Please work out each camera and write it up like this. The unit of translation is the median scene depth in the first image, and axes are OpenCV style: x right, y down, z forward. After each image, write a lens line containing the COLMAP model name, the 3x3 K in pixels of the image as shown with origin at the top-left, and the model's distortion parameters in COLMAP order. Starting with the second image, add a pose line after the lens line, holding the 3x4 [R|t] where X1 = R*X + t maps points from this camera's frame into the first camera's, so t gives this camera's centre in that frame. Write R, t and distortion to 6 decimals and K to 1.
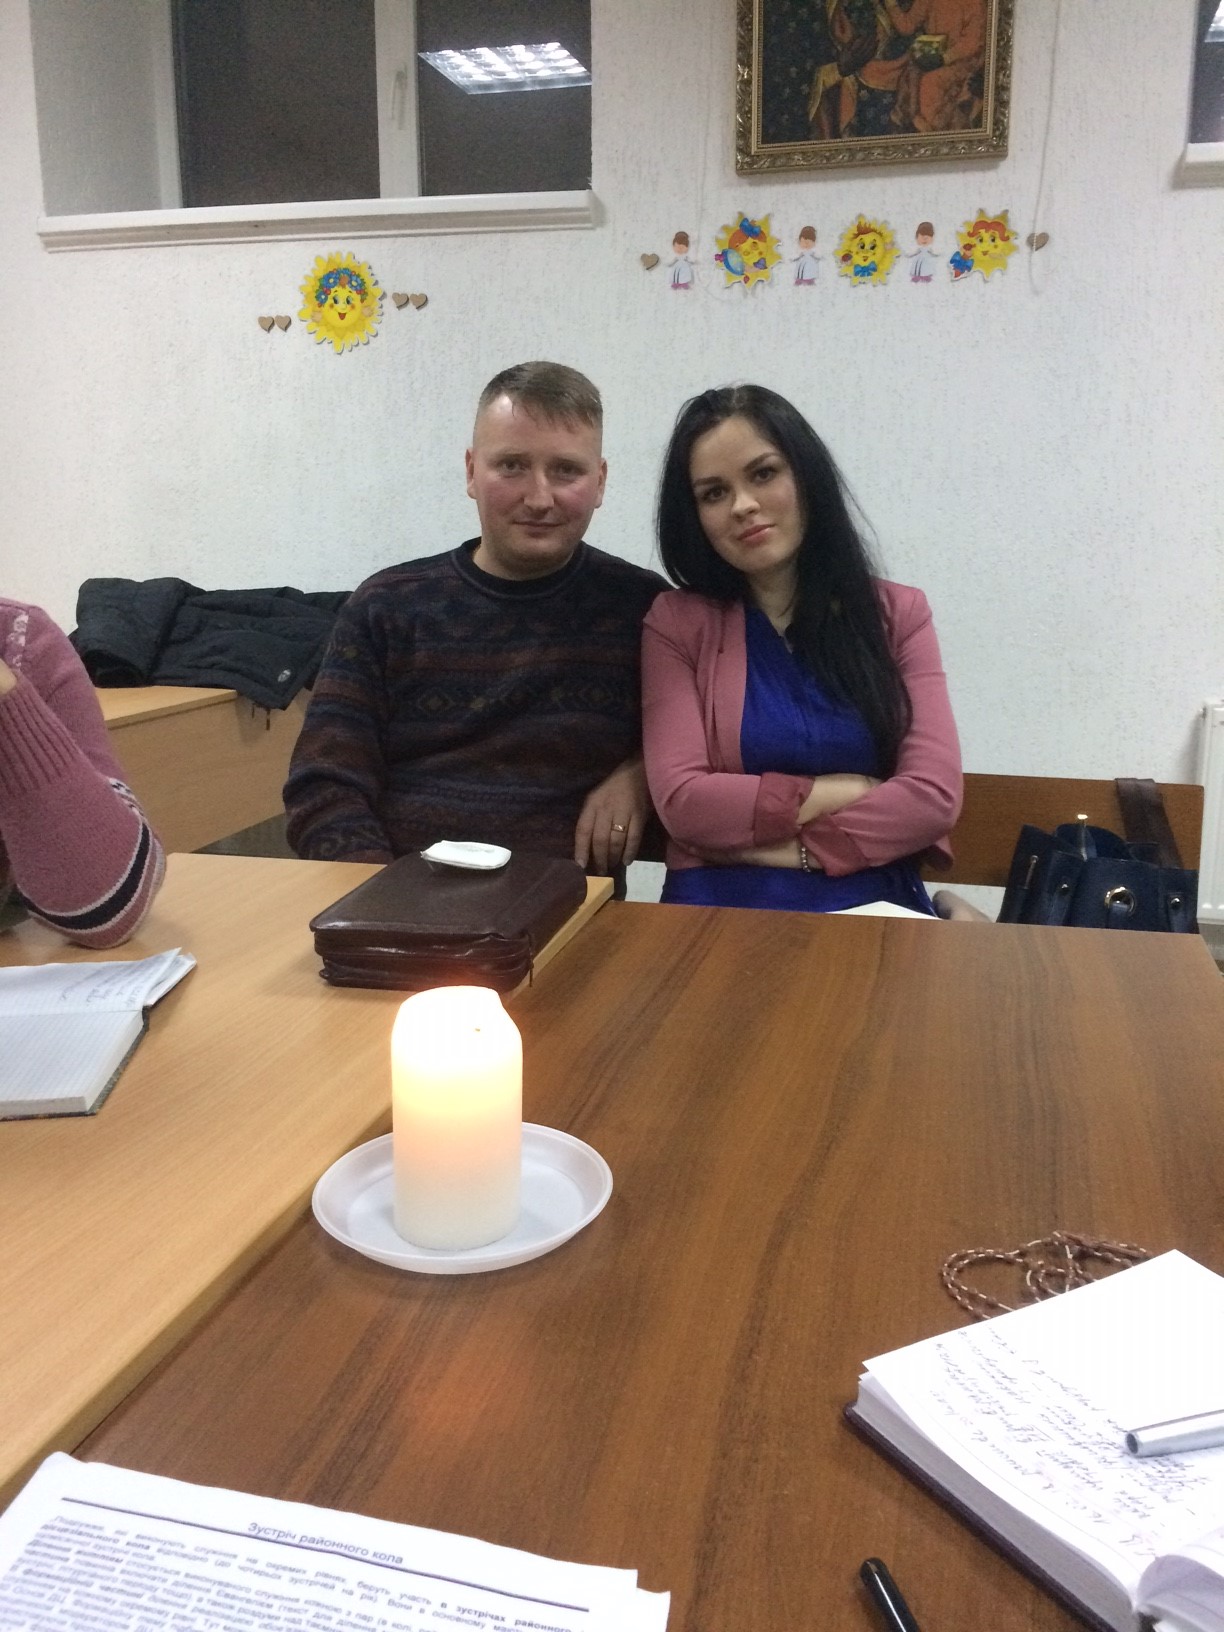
lens RADIAL K [[1398.7, 0, 614.7], [0, 1398.7, 819.5], [0, 0, 1]] dist [0.055358, -0.063817]
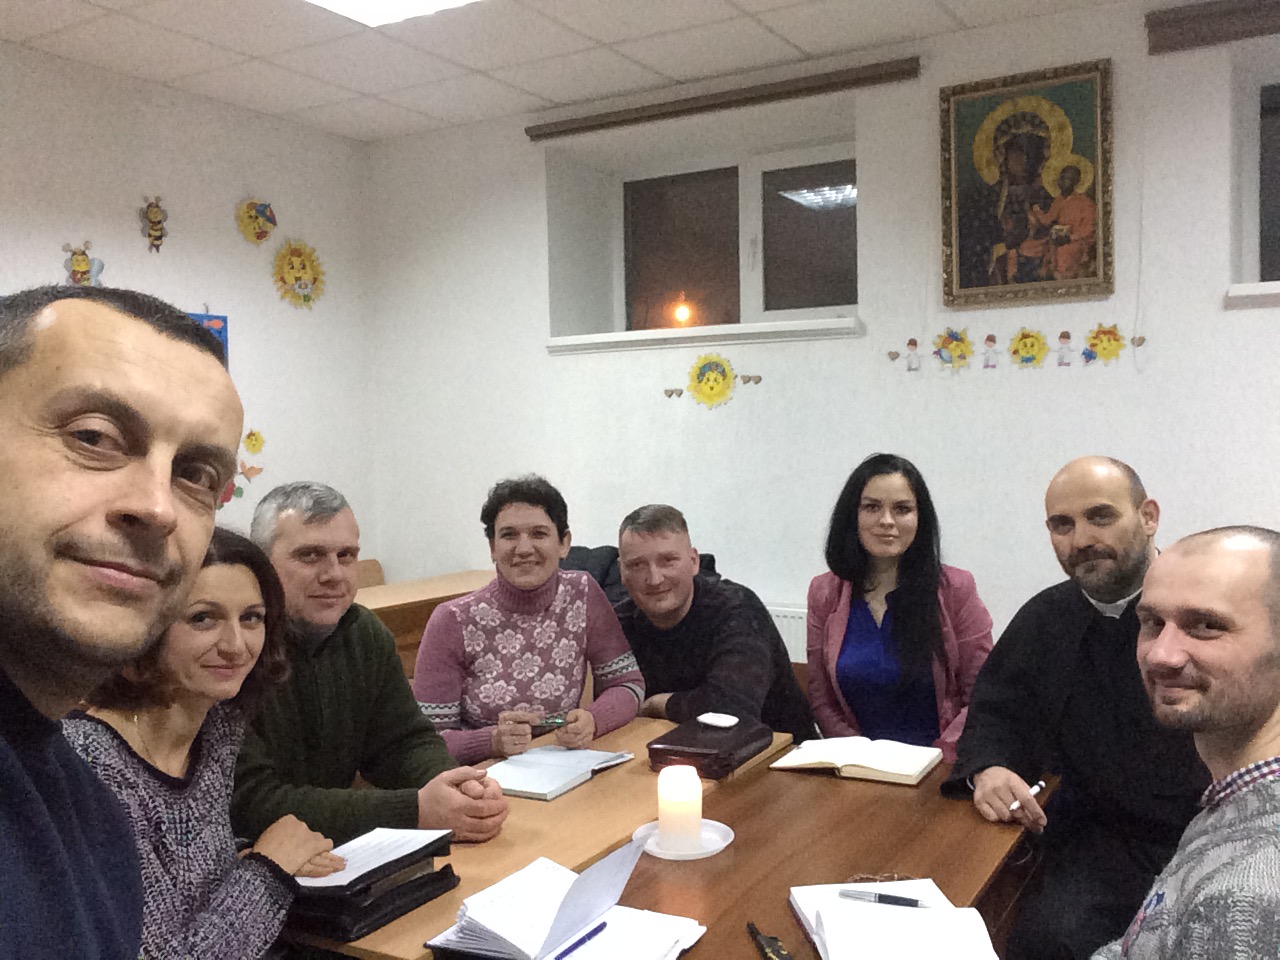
lens RADIAL K [[1170.2, 0, 641.2], [0, 1170.2, 485.9], [0, 0, 1]] dist [0.022715, 0.000000]
pose [[0.960747, -0.007336, -0.277328, 0.129127], [-0.038898, 0.986213, -0.160841, -0.015944], [0.274685, 0.165315, 0.947217, -0.377519]]
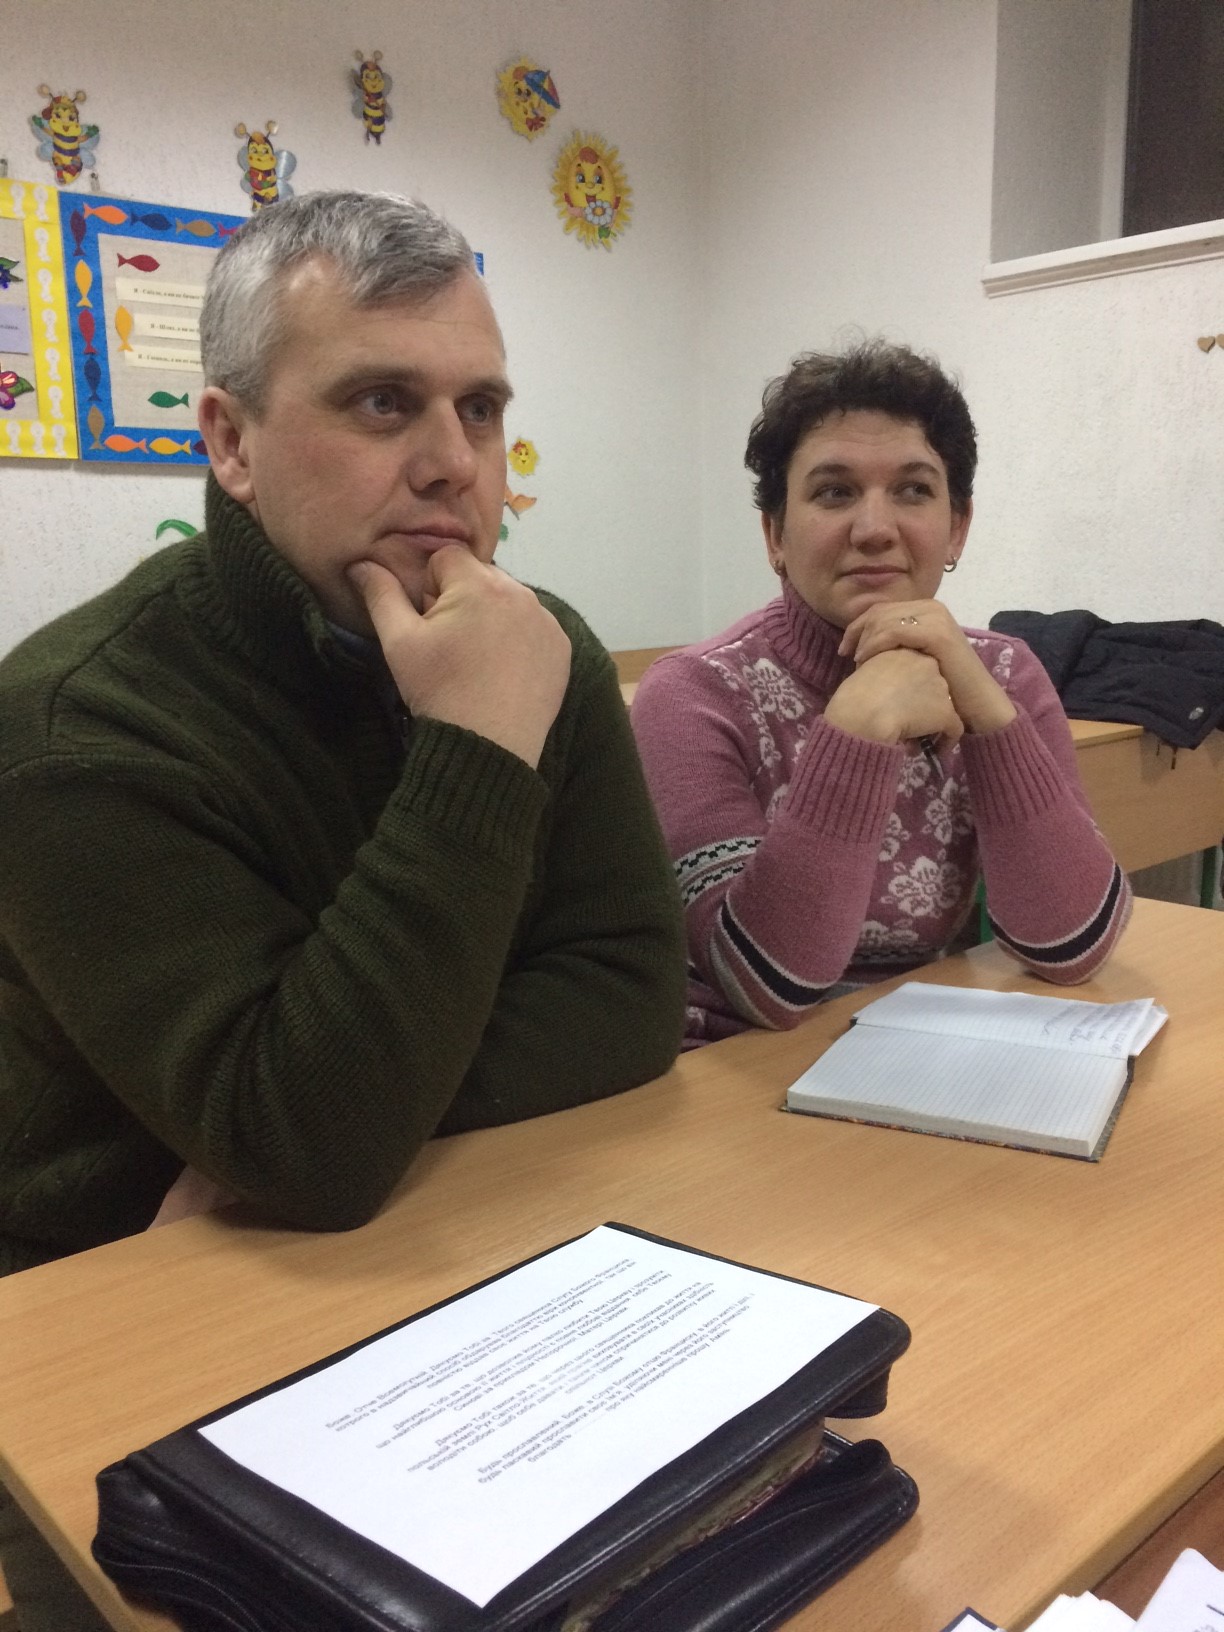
lens RADIAL K [[1398.7, 0, 611.7], [0, 1398.7, 819.0], [0, 0, 1]] dist [0.055358, -0.063817]
pose [[0.830447, 0.088961, -0.549949, -0.030641], [-0.101026, 0.994849, 0.008376, -0.000139], [0.547861, 0.048604, 0.835156, -0.001738]]
